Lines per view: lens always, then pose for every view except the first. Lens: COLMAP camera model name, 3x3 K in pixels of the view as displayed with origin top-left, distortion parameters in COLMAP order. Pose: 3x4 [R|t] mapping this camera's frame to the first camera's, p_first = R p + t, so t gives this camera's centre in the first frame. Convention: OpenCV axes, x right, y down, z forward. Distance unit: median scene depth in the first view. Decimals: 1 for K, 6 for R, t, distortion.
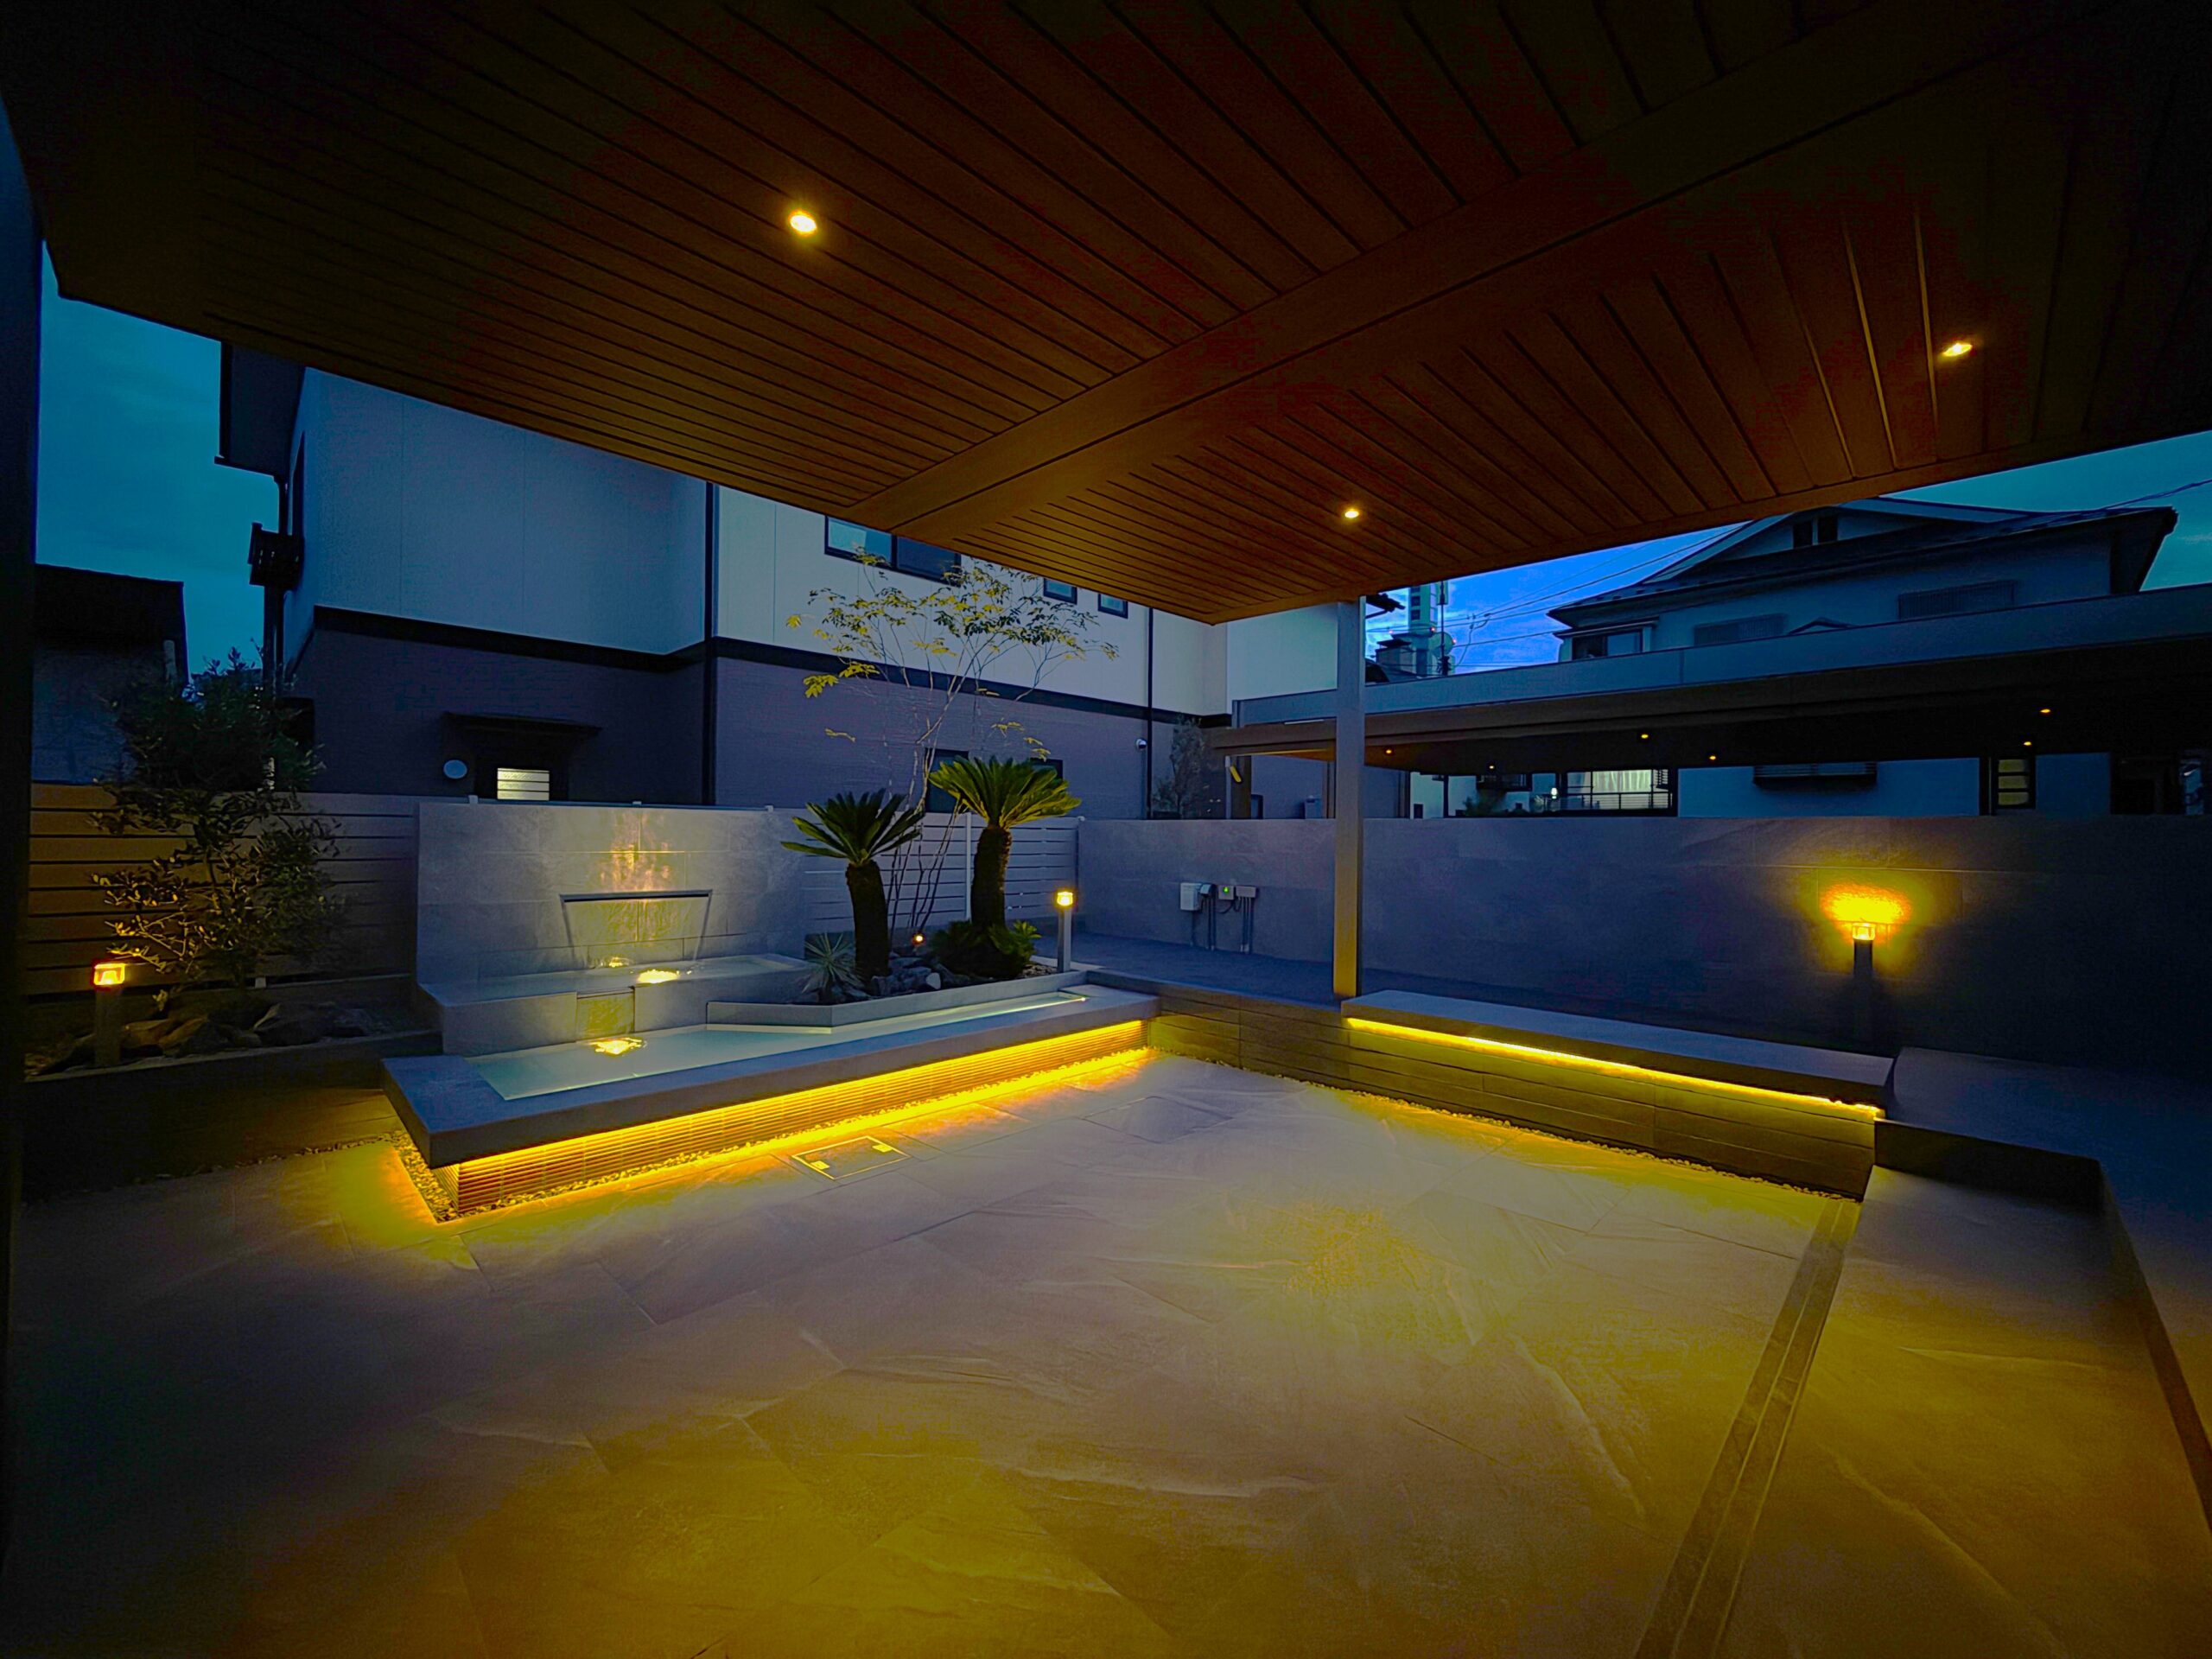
lens RADIAL K [[880.1, 0, 1106.0], [0, 880.1, 829.5], [0, 0, 1]] dist [-0.000857, 0.000008]
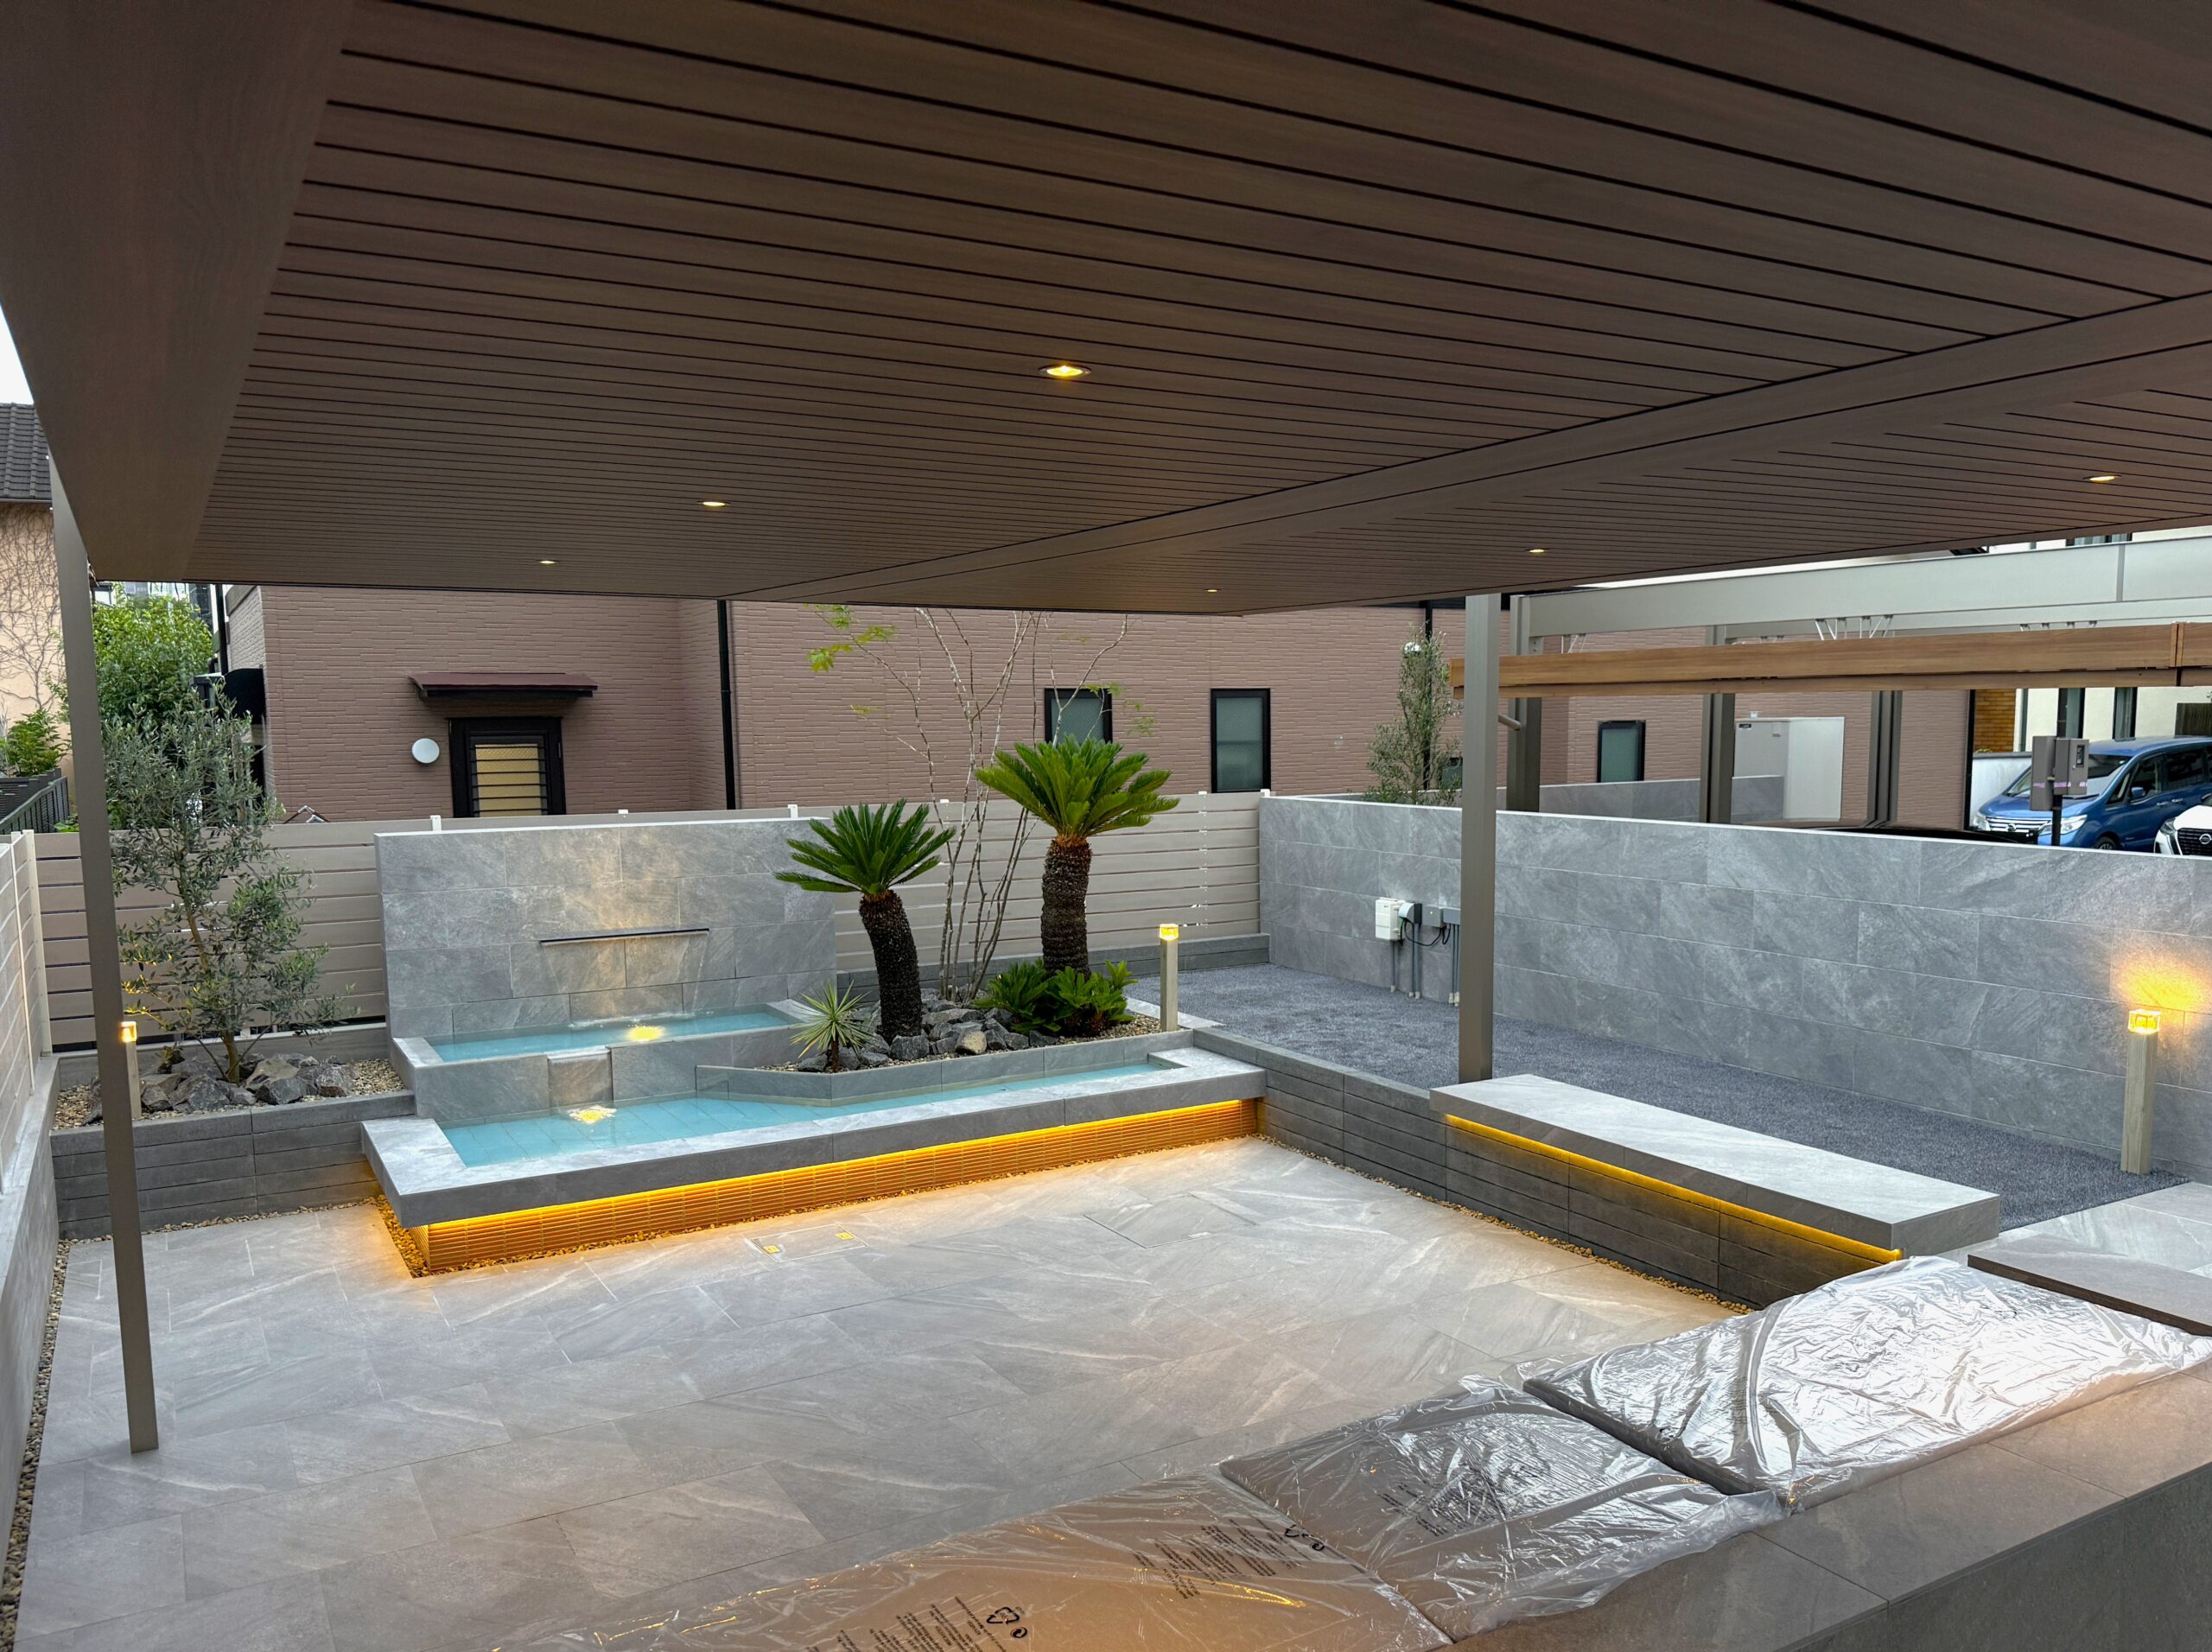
lens RADIAL K [[1534.5, 0, 1200.0], [0, 1534.5, 939.7], [0, 0, 1]] dist [-0.000364, -0.003546]
pose [[0.980751, 0.013656, -0.194786, 0.266629], [0.011834, 0.991561, 0.129103, -0.093885], [0.194905, -0.128923, 0.972312, -0.285411]]
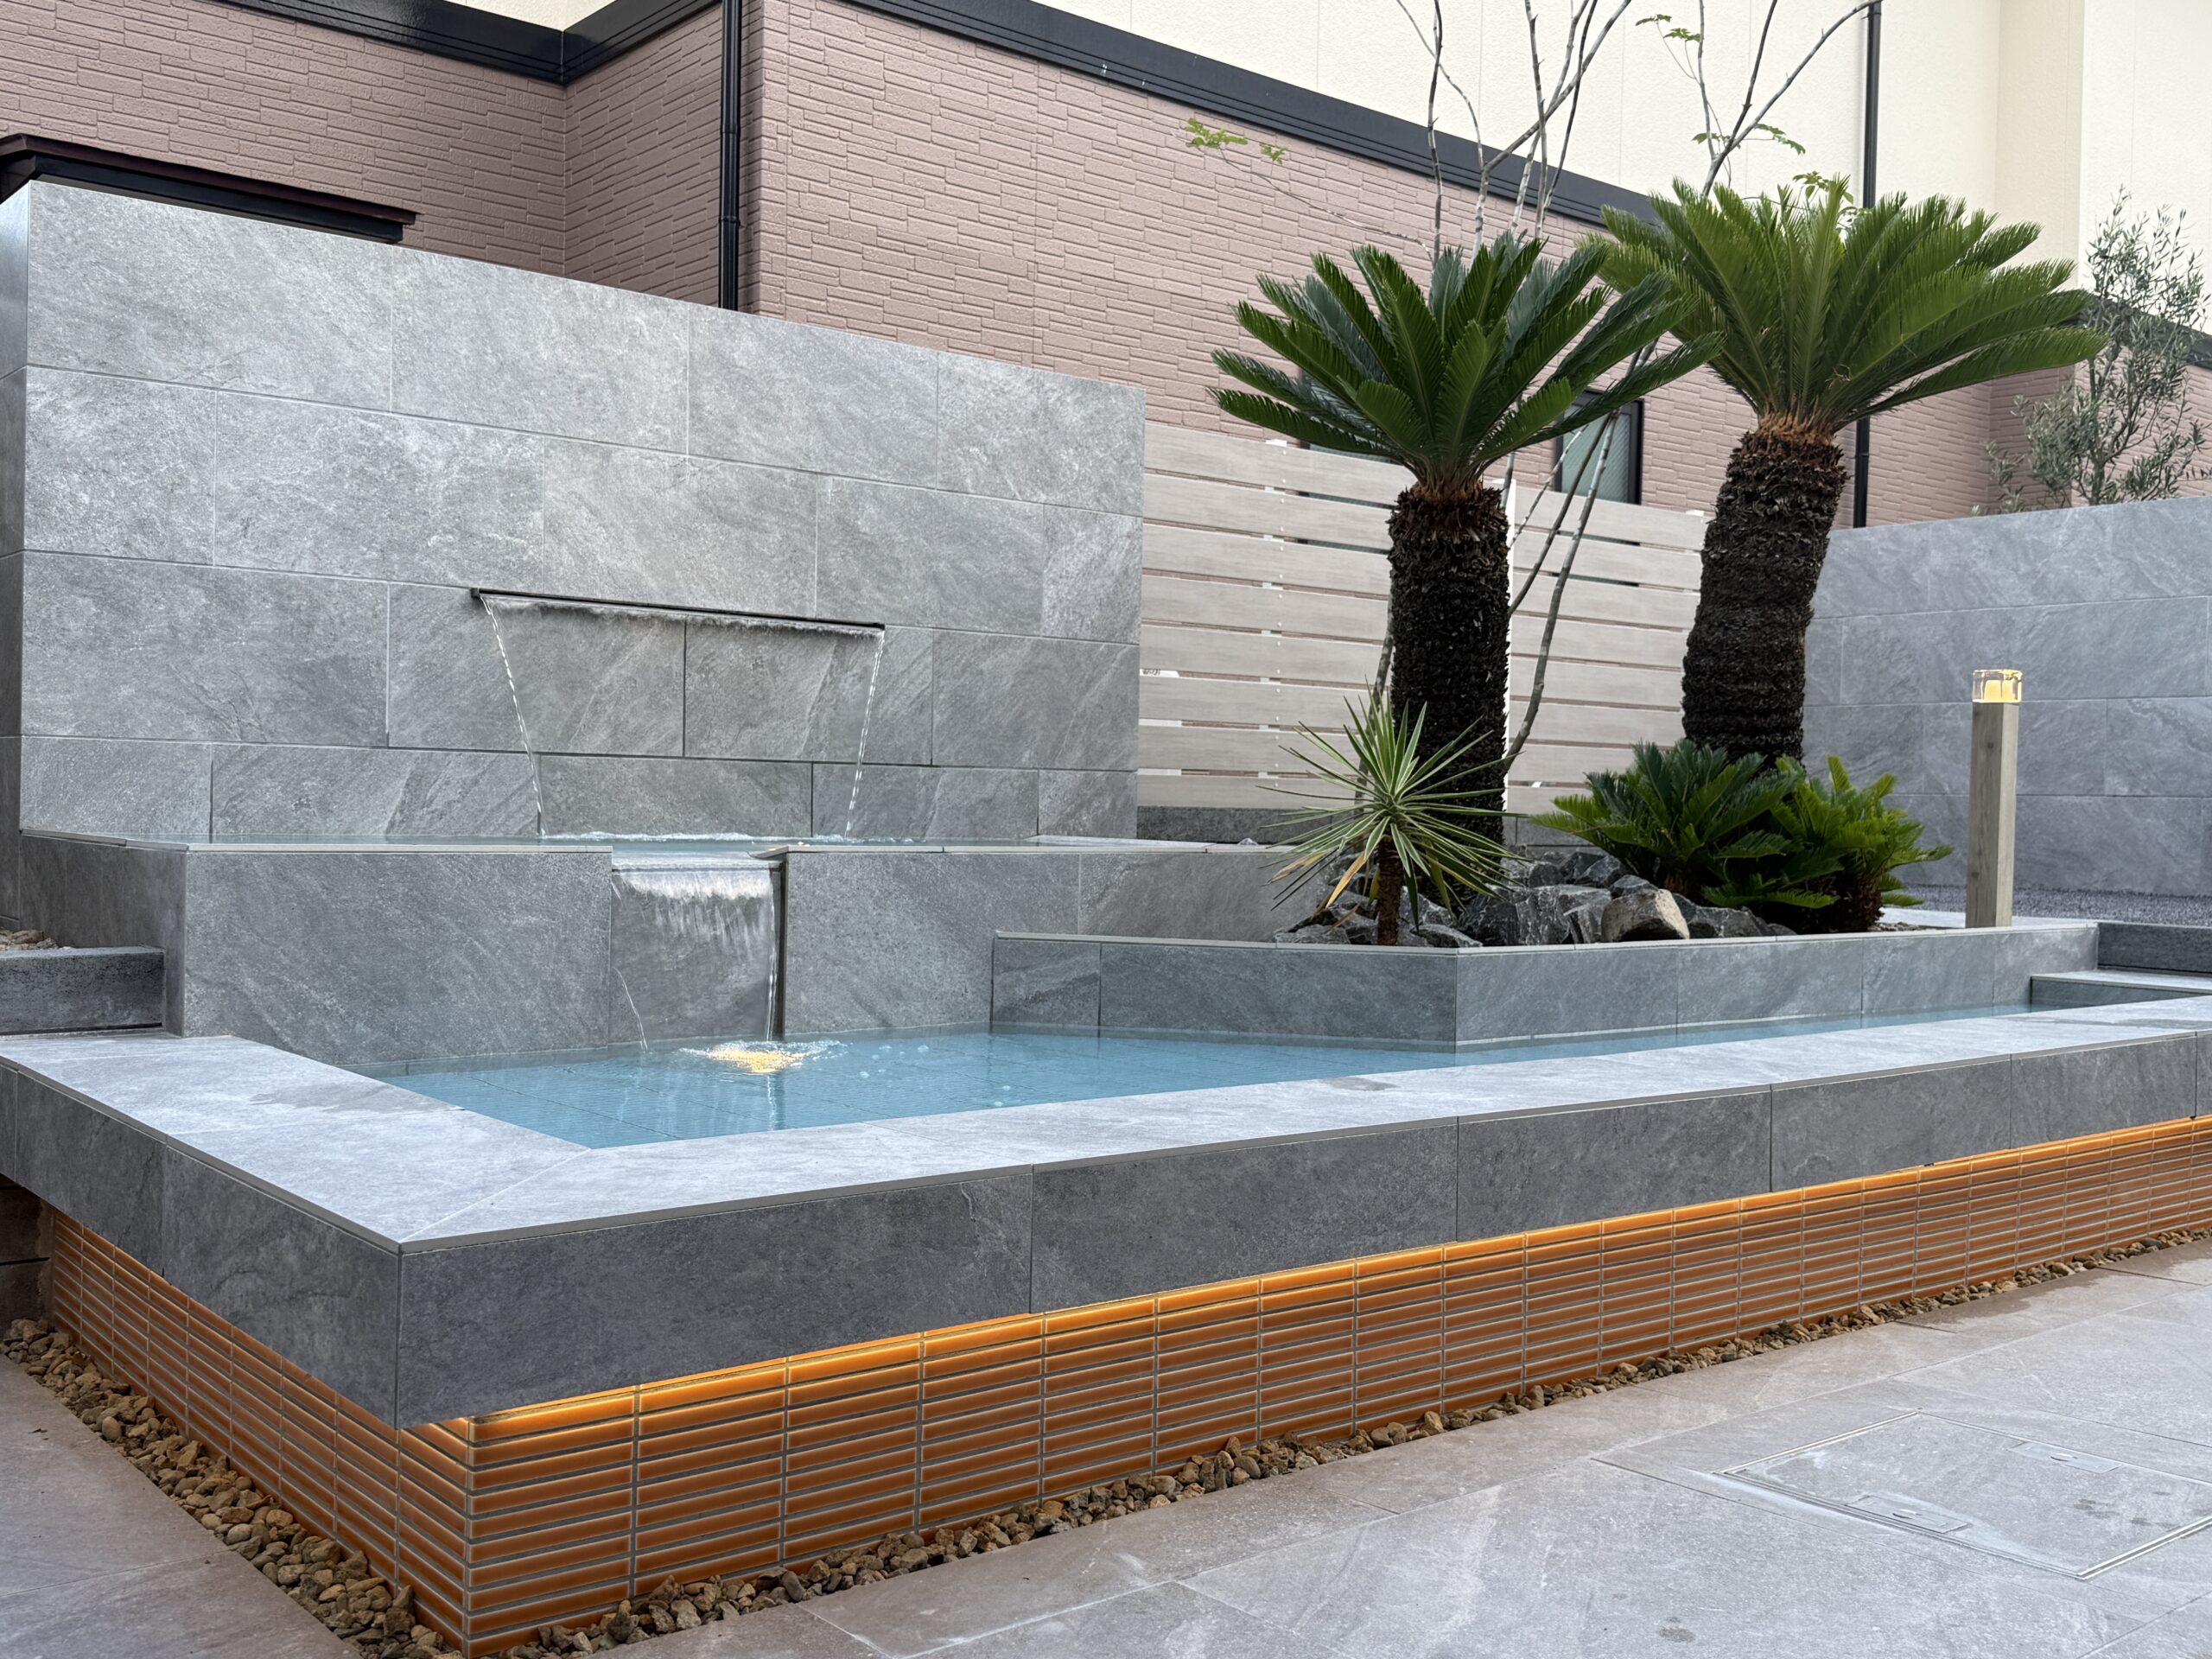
lens RADIAL K [[2094.7, 0, 1106.0], [0, 2094.7, 829.5], [0, 0, 1]] dist [0.113483, -0.149758]
pose [[0.994945, 0.015226, -0.099260, -0.298572], [-0.013218, 0.999695, 0.020860, 0.126615], [0.099547, -0.019443, 0.994843, 0.283925]]
